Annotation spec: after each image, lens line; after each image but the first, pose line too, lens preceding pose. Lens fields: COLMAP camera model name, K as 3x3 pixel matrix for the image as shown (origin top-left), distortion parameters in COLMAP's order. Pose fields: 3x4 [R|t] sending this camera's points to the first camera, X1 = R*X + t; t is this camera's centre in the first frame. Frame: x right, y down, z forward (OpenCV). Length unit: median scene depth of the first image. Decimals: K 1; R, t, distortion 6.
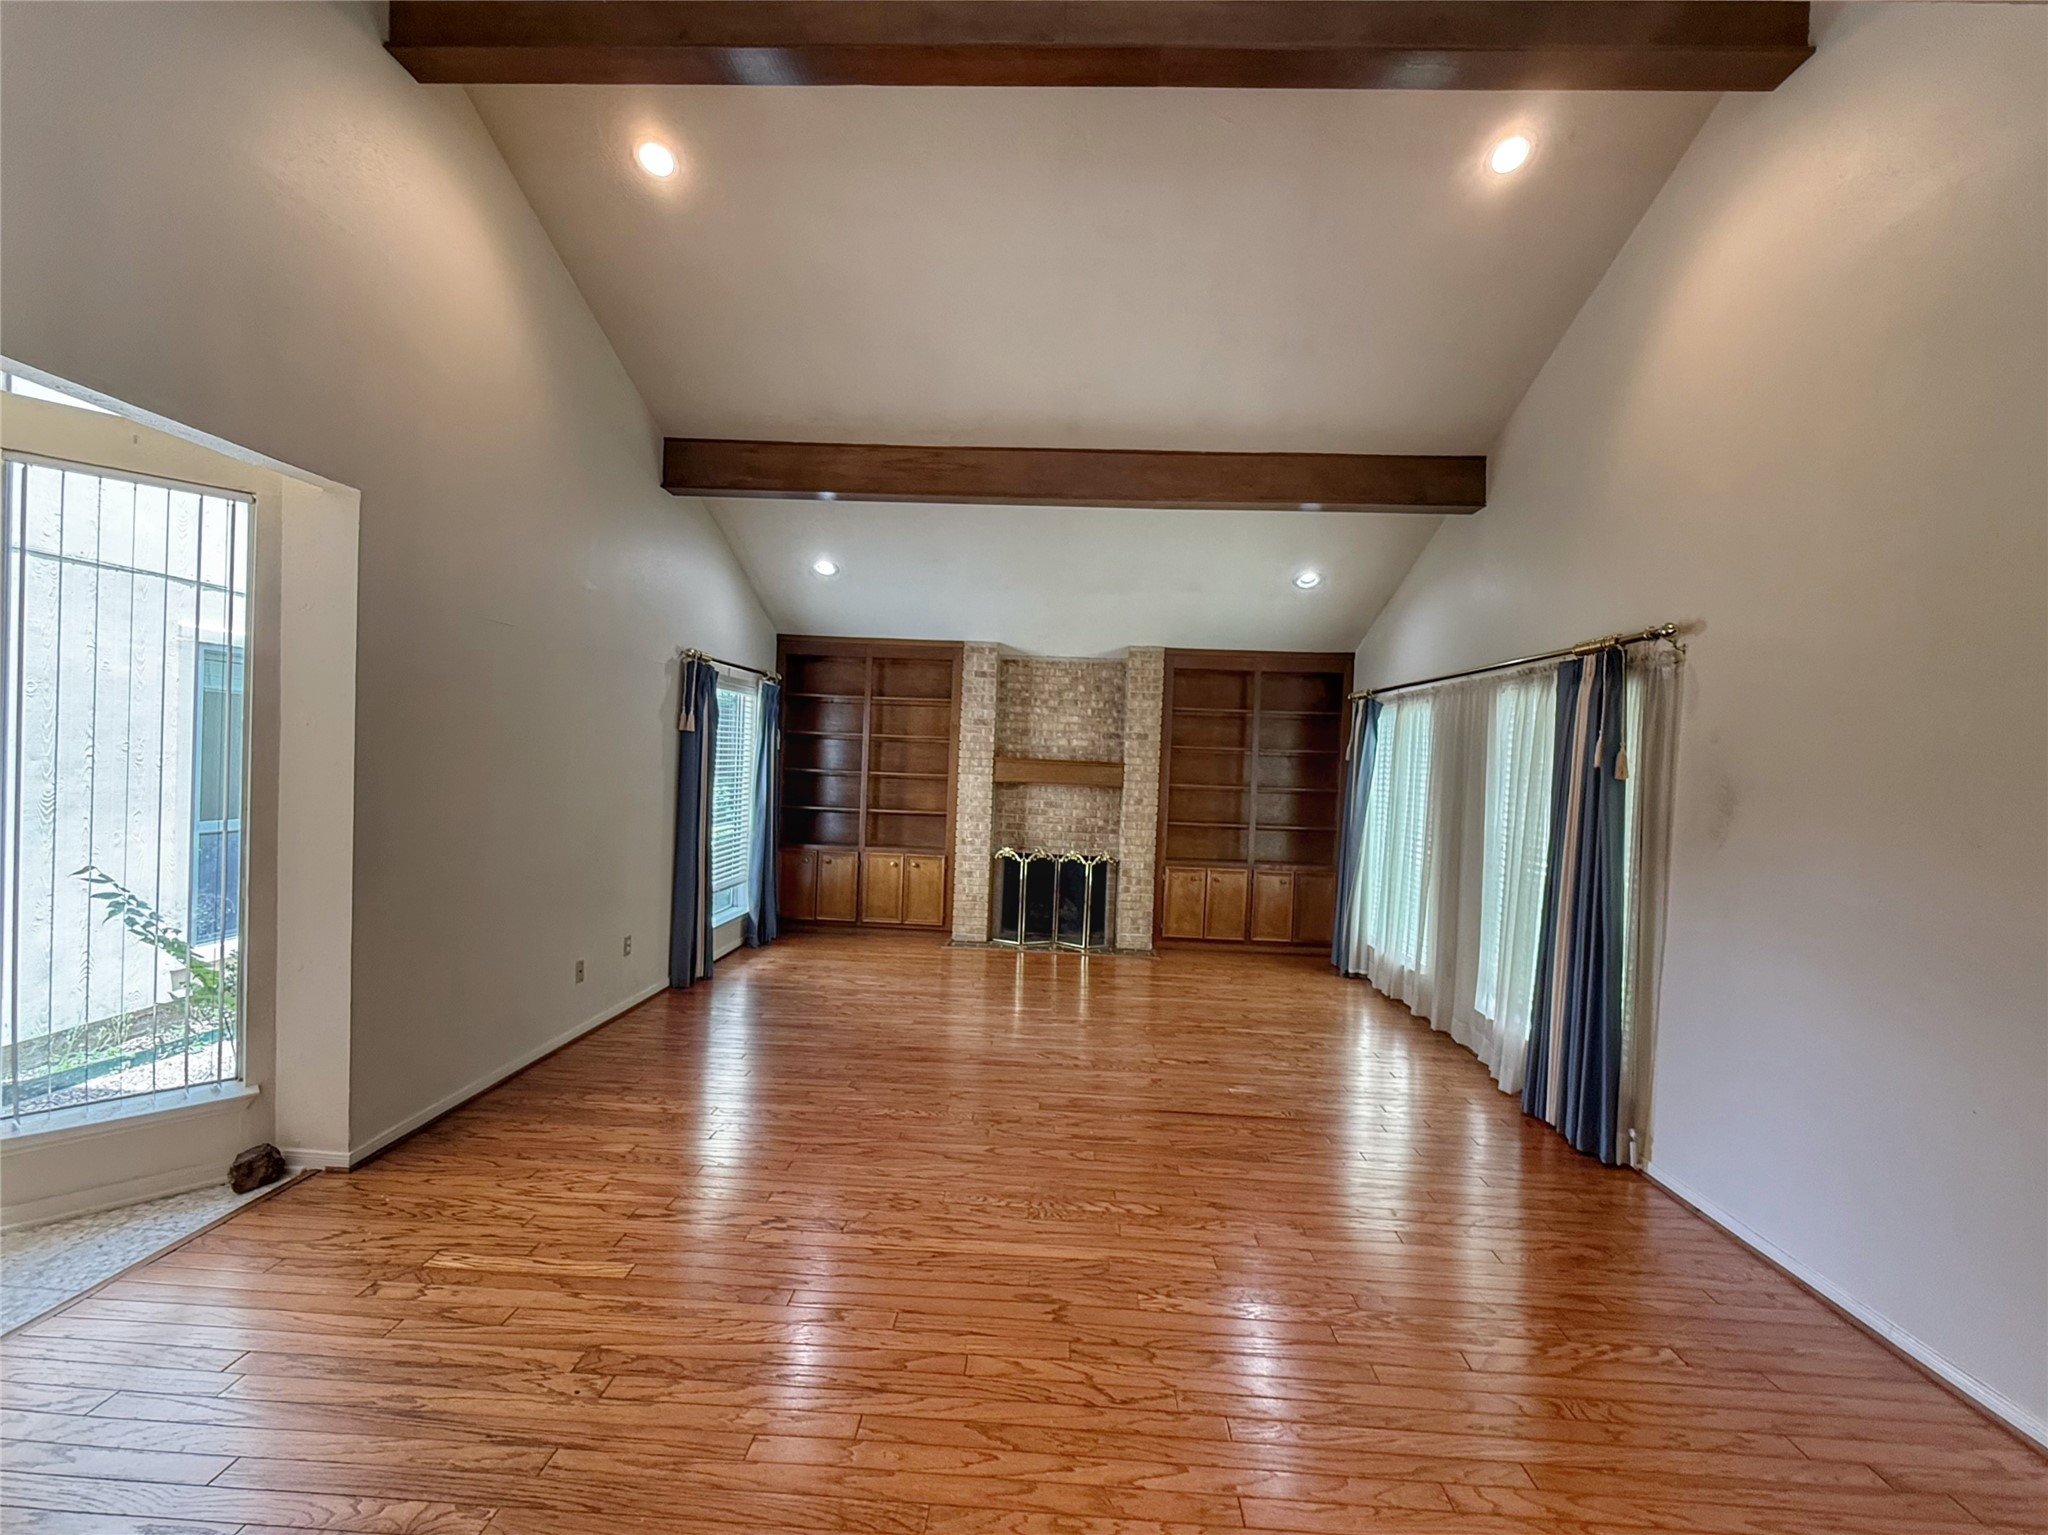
lens RADIAL K [[869.6, 0, 1034.5], [0, 869.6, 770.5], [0, 0, 1]] dist [-0.000936, -0.000044]
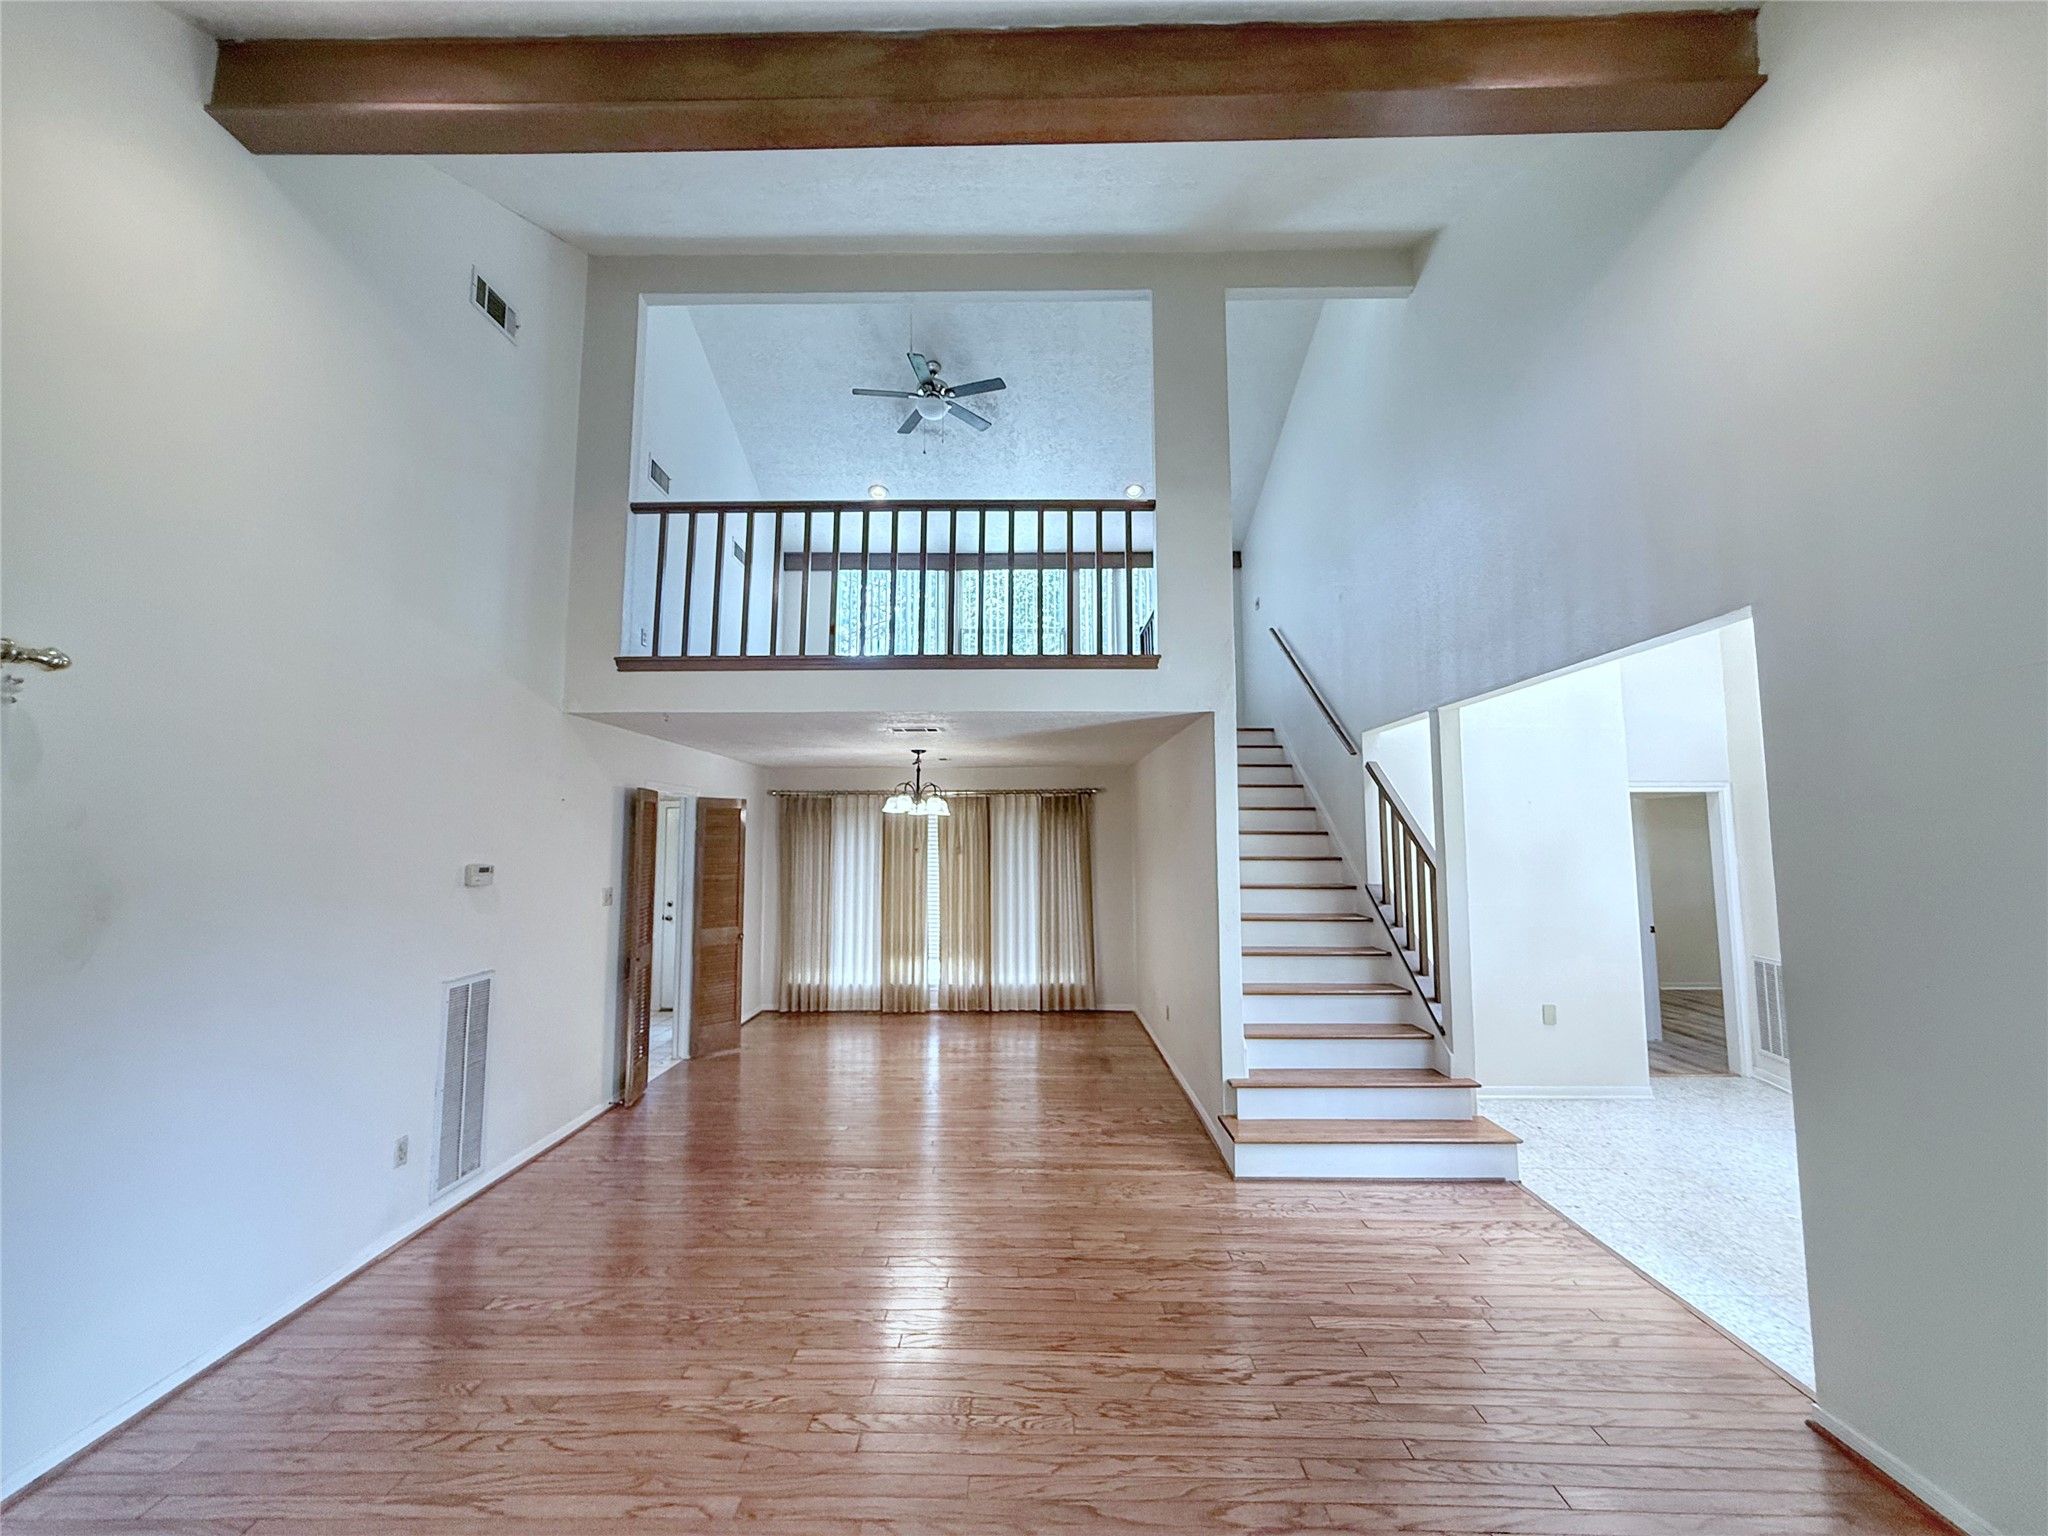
lens RADIAL K [[820.5, 0, 1018.7], [0, 820.5, 769.3], [0, 0, 1]] dist [-0.000315, -0.000352]
pose [[-0.999103, -0.038783, -0.017005, -0.006472], [-0.037366, 0.996335, -0.076941, -0.025518], [0.019927, -0.076237, -0.996891, 0.765347]]
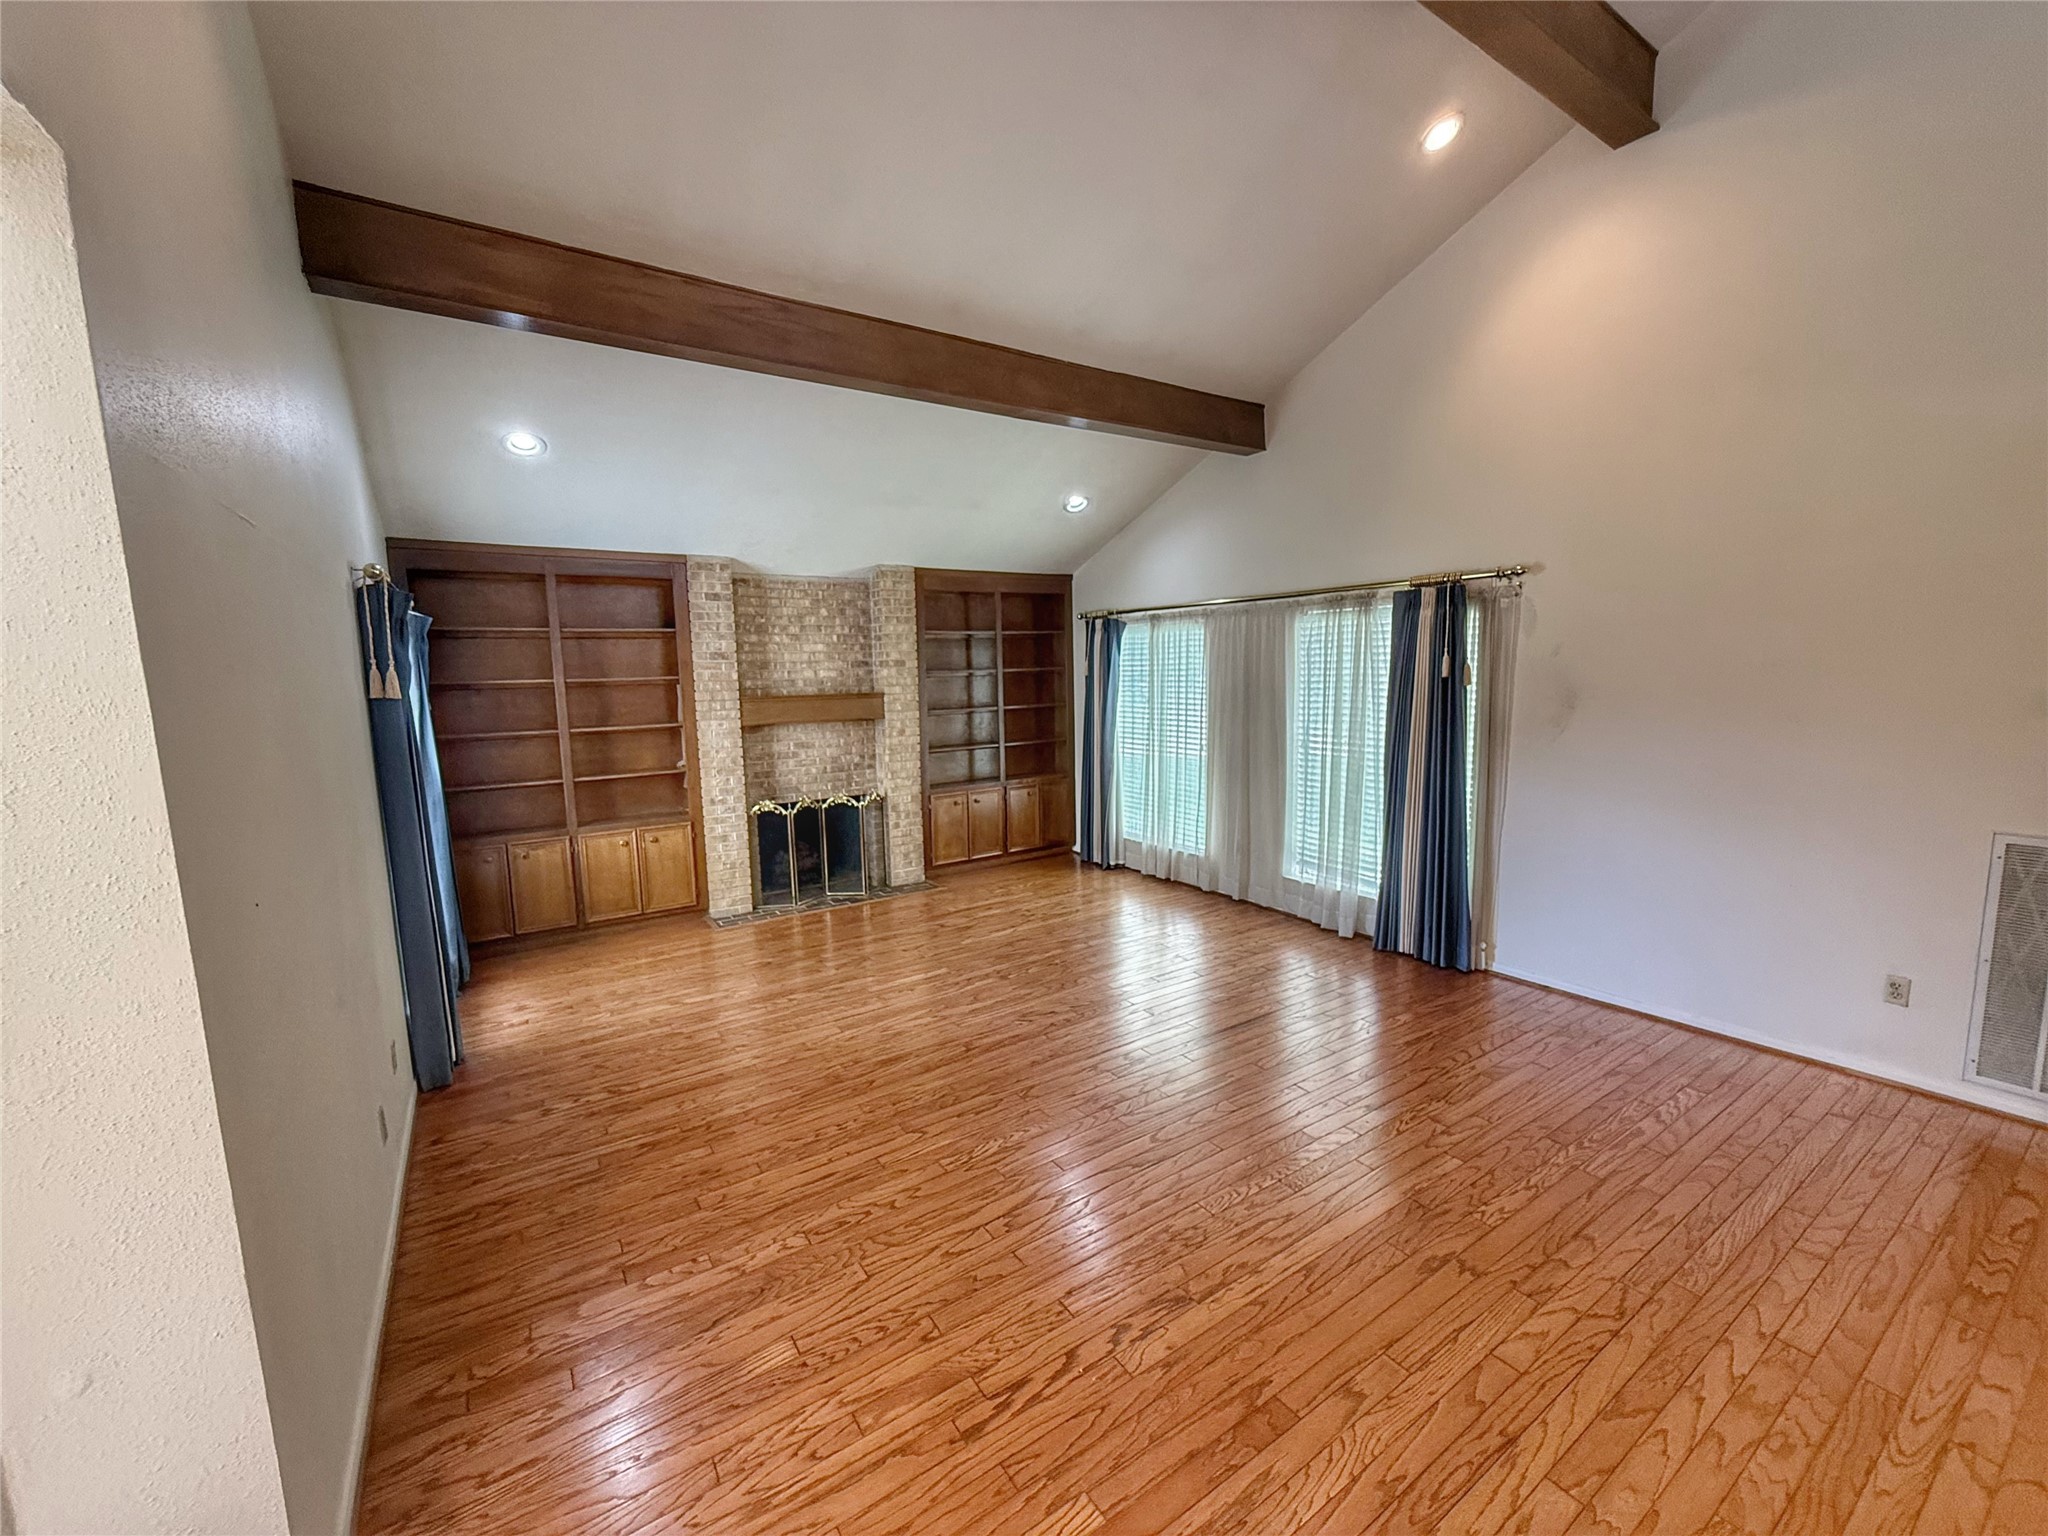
lens RADIAL K [[818.3, 0, 1032.5], [0, 818.3, 770.4], [0, 0, 1]] dist [0.000513, -0.000027]
pose [[0.806609, -0.129045, 0.576827, -0.286207], [0.061705, 0.988929, 0.134953, -0.035040], [-0.587855, -0.073261, 0.805642, 0.192985]]
